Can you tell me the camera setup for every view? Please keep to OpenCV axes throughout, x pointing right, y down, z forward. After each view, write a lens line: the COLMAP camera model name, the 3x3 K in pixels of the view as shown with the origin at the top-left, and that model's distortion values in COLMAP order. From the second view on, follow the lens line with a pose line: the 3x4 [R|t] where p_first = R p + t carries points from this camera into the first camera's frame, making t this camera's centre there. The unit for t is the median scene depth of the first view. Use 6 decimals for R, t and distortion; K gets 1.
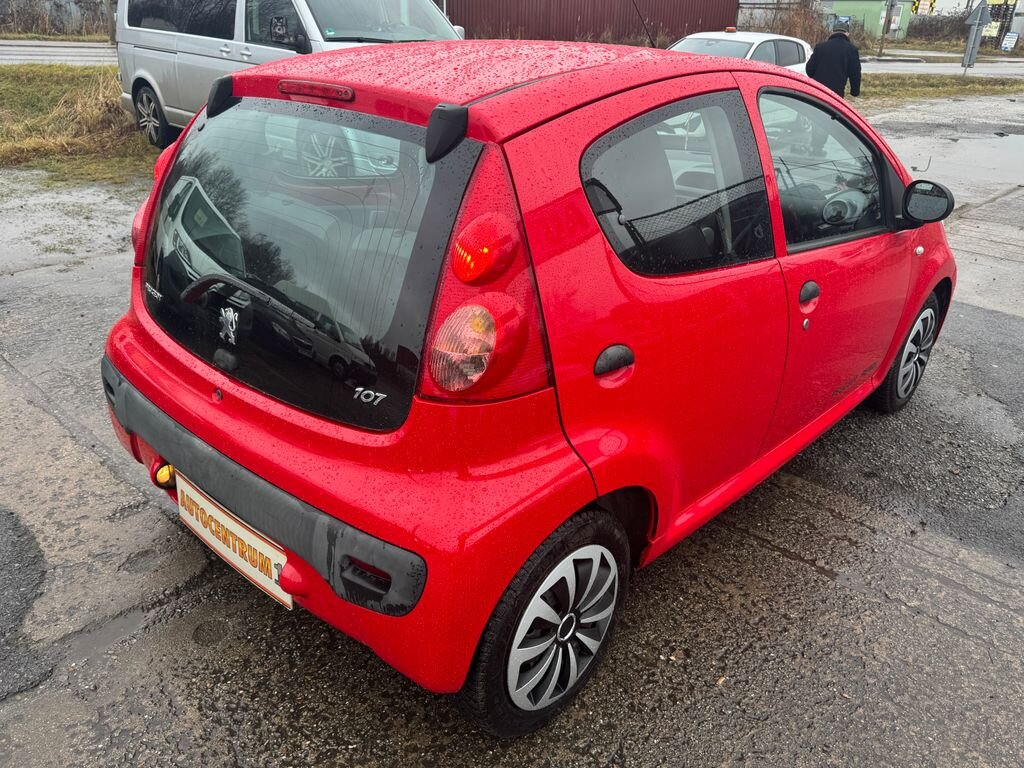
lens RADIAL K [[794.2, 0, 515.0], [0, 794.2, 391.7], [0, 0, 1]] dist [0.016048, -0.014336]
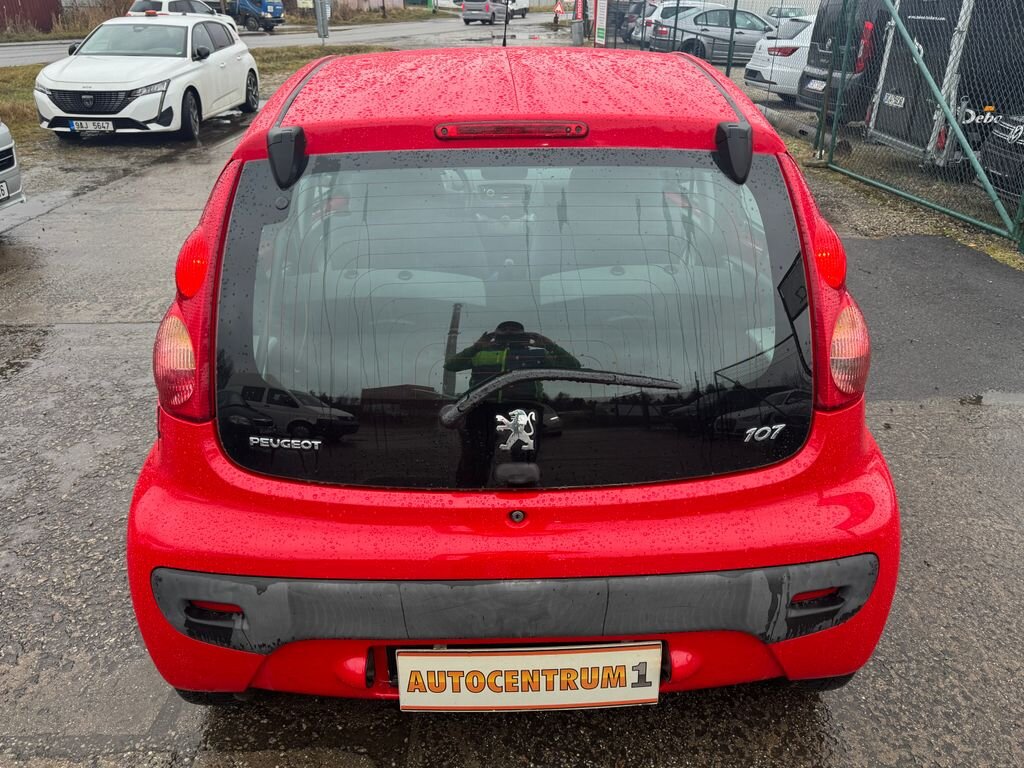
lens RADIAL K [[794.2, 0, 507.6], [0, 794.2, 382.7], [0, 0, 1]] dist [0.016048, -0.014336]
pose [[0.717807, -0.323696, 0.616420, -0.846374], [0.312631, 0.940930, 0.130052, -0.236796], [-0.622105, 0.099359, 0.776603, 0.376941]]
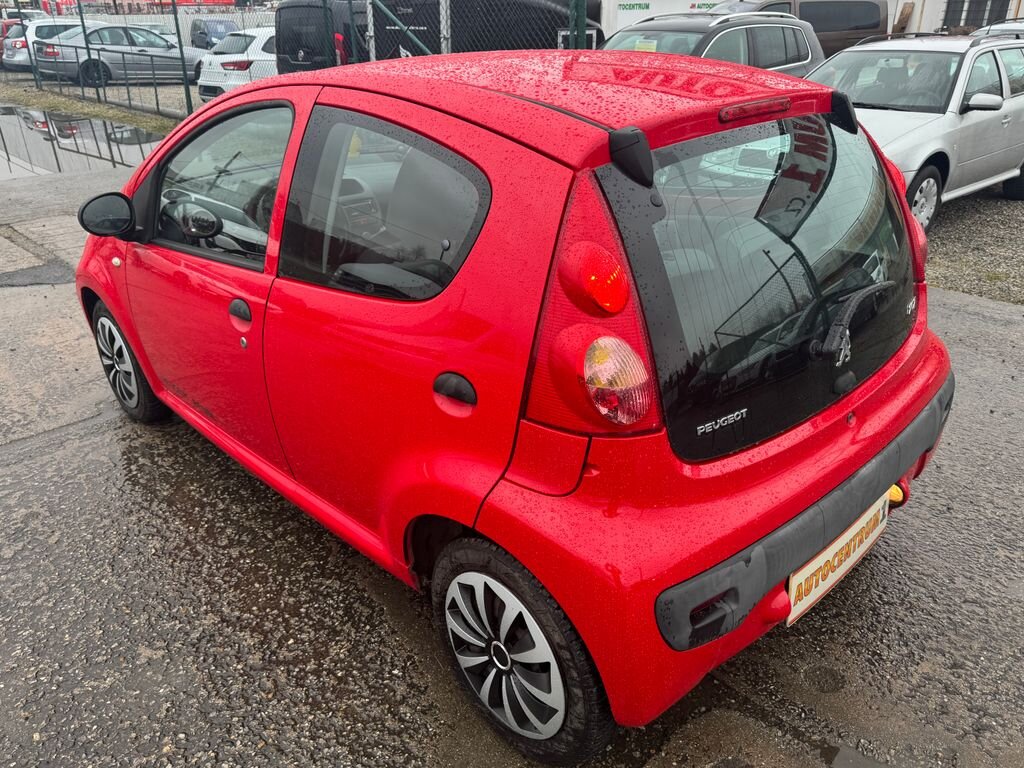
lens RADIAL K [[794.2, 0, 515.1], [0, 794.2, 381.8], [0, 0, 1]] dist [0.016048, -0.014336]
pose [[0.065110, -0.444649, 0.893335, -1.287453], [0.440995, 0.815890, 0.373960, -0.597427], [-0.895145, 0.369608, 0.249211, 1.131060]]
